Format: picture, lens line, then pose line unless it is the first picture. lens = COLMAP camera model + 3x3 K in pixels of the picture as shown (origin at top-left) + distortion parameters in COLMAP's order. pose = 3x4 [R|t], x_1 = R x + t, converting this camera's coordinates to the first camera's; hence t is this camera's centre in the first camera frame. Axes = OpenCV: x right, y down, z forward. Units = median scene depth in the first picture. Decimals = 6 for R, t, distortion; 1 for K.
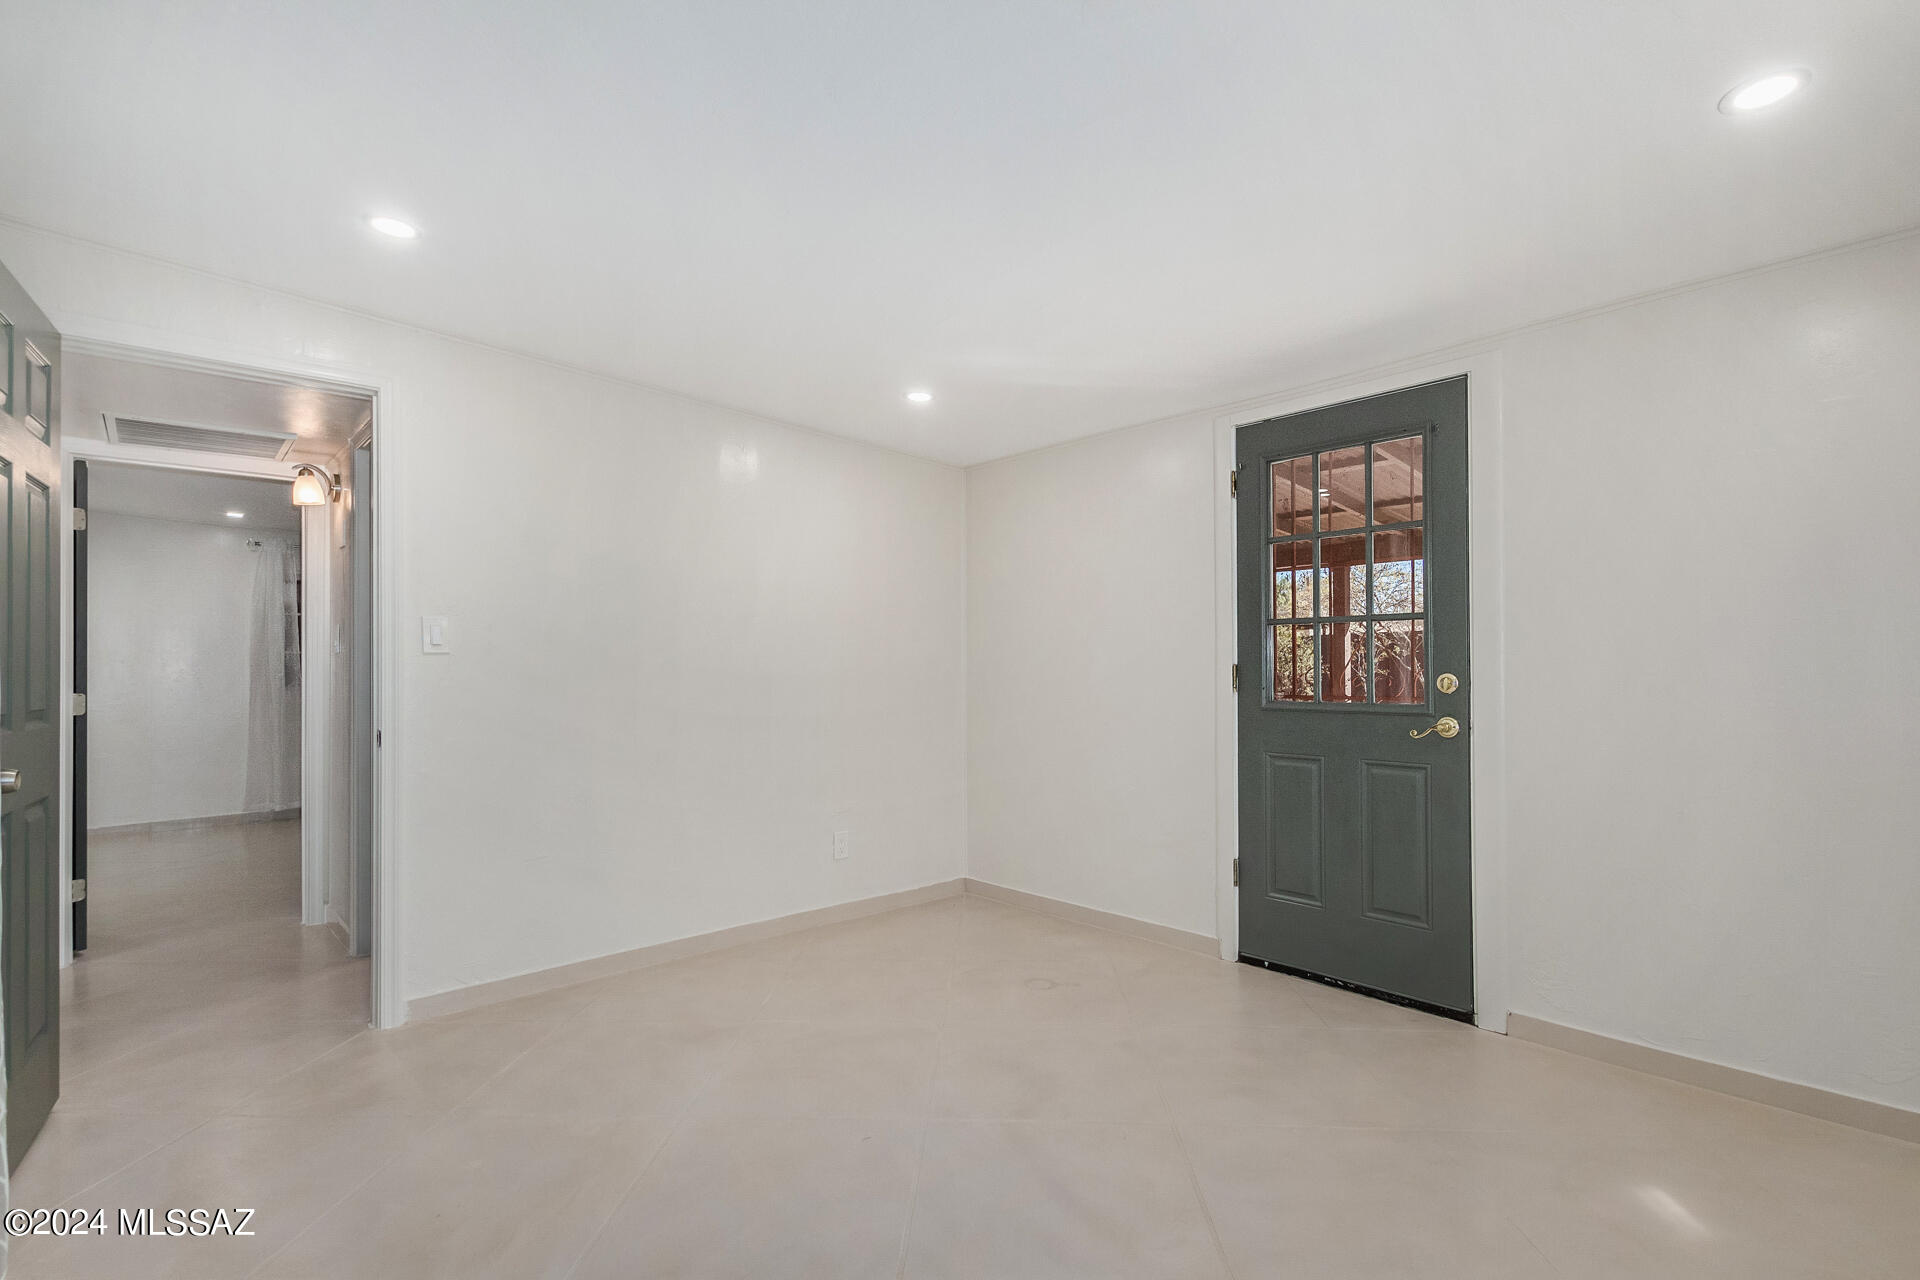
lens RADIAL K [[886.8, 0, 971.8], [0, 886.8, 651.4], [0, 0, 1]] dist [0.000828, 0.000033]
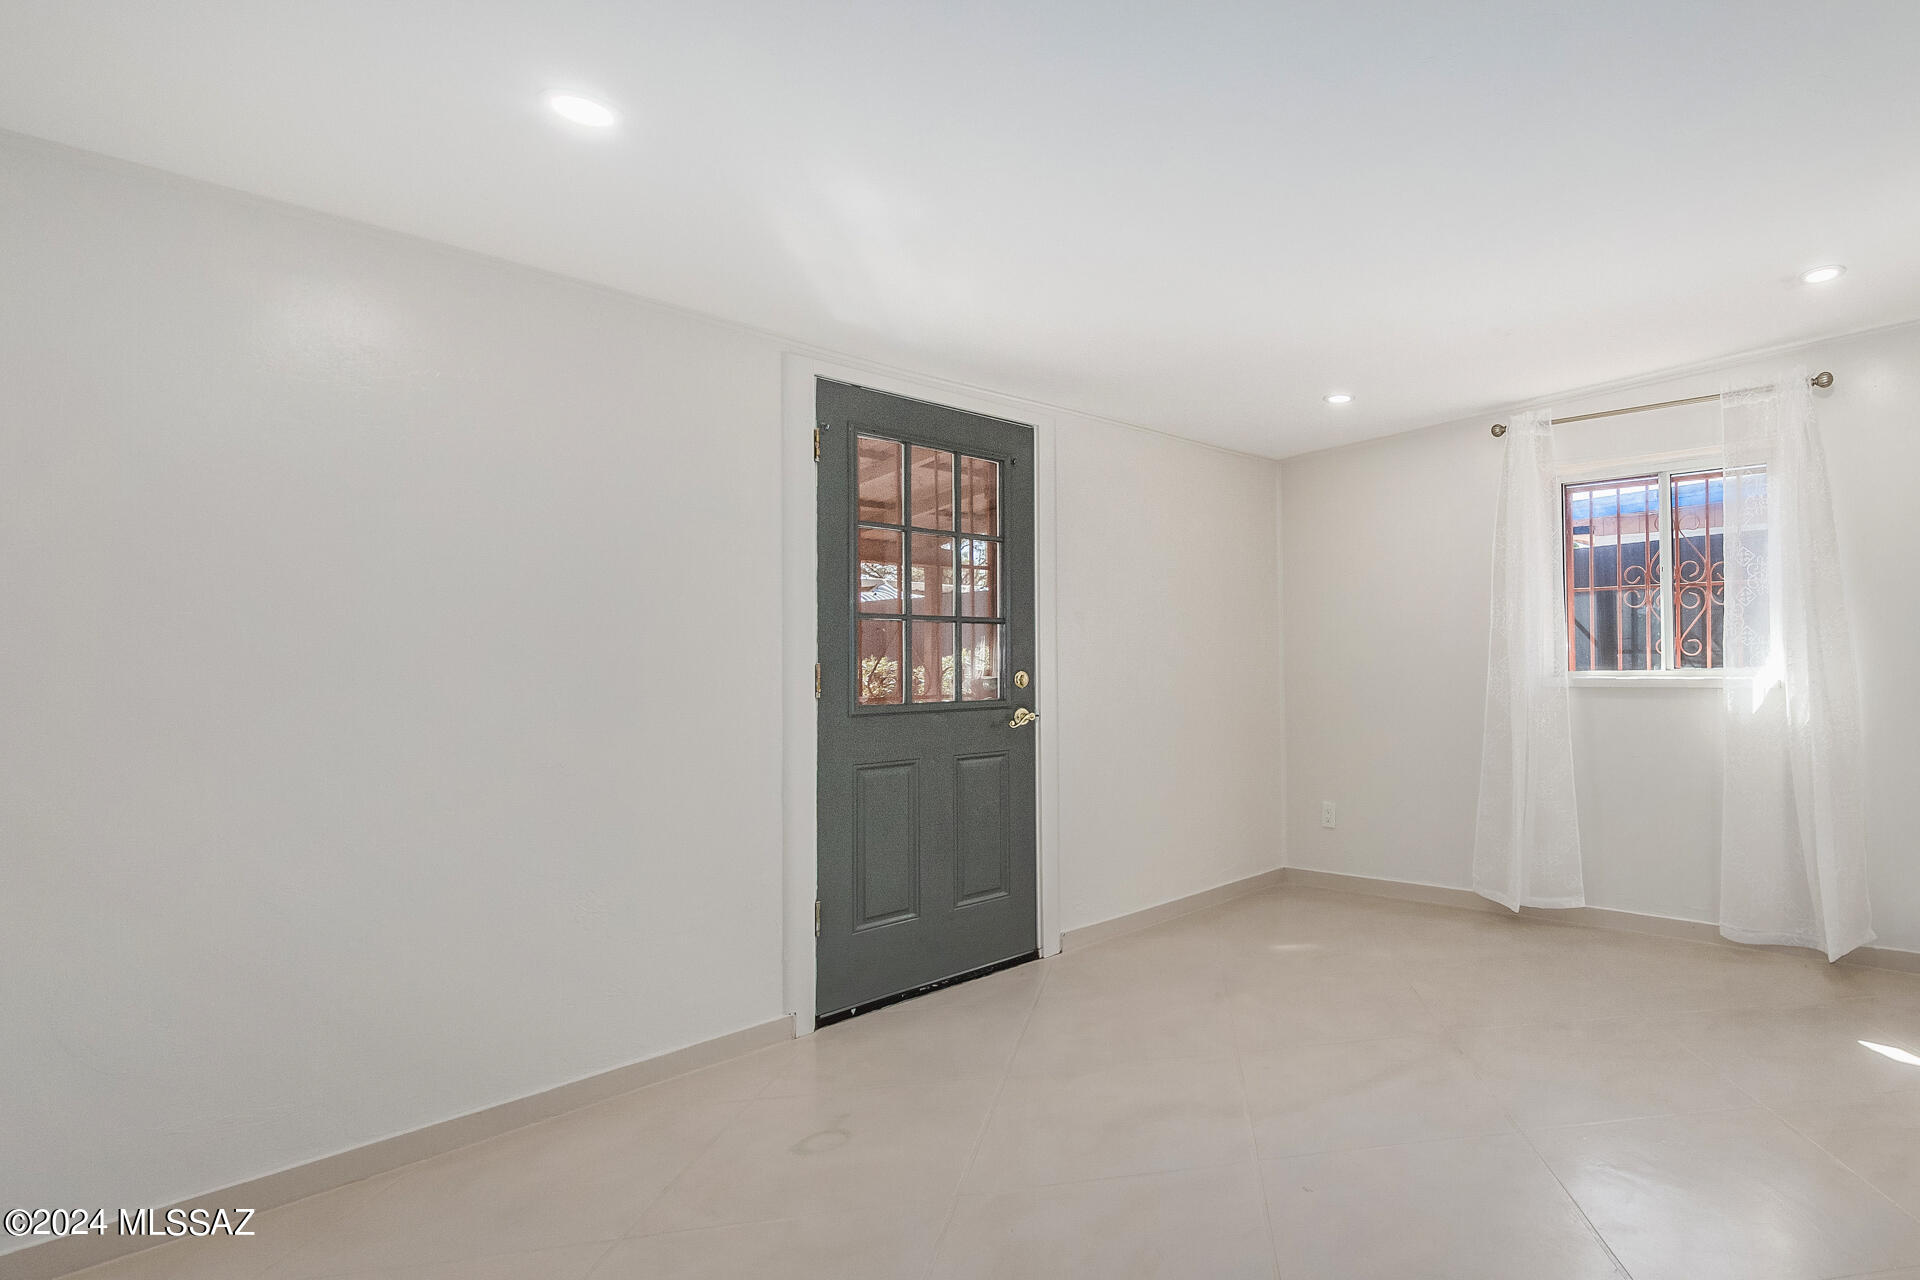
lens RADIAL K [[886.8, 0, 971.8], [0, 886.8, 651.4], [0, 0, 1]] dist [0.000828, 0.000033]
pose [[0.007210, 0.020557, 0.999763, -0.566613], [-0.005945, 0.999772, -0.020514, 0.019775], [-0.999956, -0.005795, 0.007330, 0.926586]]
